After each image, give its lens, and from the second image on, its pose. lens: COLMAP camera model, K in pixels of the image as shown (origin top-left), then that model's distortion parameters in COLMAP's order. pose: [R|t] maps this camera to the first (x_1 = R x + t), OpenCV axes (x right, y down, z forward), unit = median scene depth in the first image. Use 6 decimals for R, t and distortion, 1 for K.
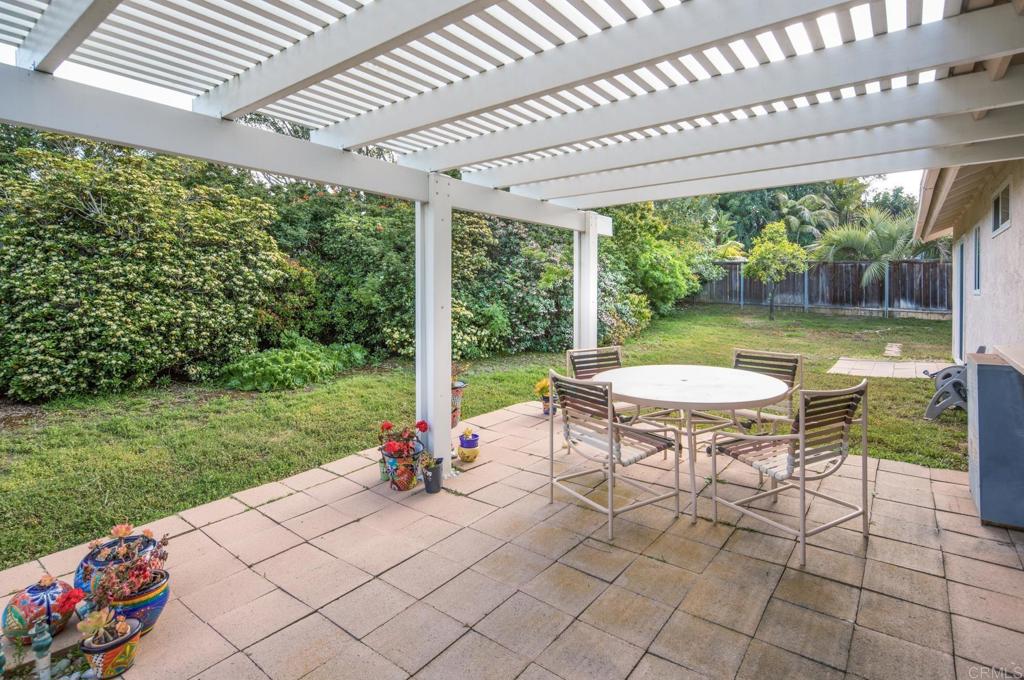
lens RADIAL K [[496.4, 0, 514.8], [0, 496.4, 294.4], [0, 0, 1]] dist [0.006676, -0.000457]
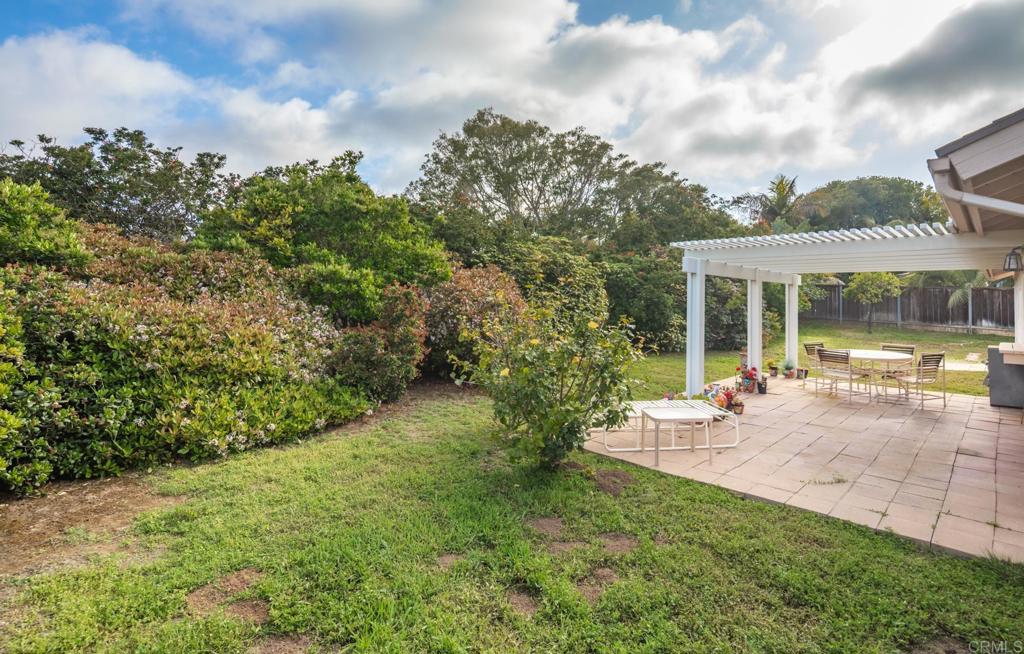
lens RADIAL K [[491.9, 0, 517.8], [0, 491.9, 285.3], [0, 0, 1]] dist [0.004506, -0.001330]
pose [[0.993433, 0.013421, -0.113622, -0.231363], [-0.017549, 0.999219, -0.035407, -0.010667], [0.113058, 0.037168, 0.992893, -0.345605]]
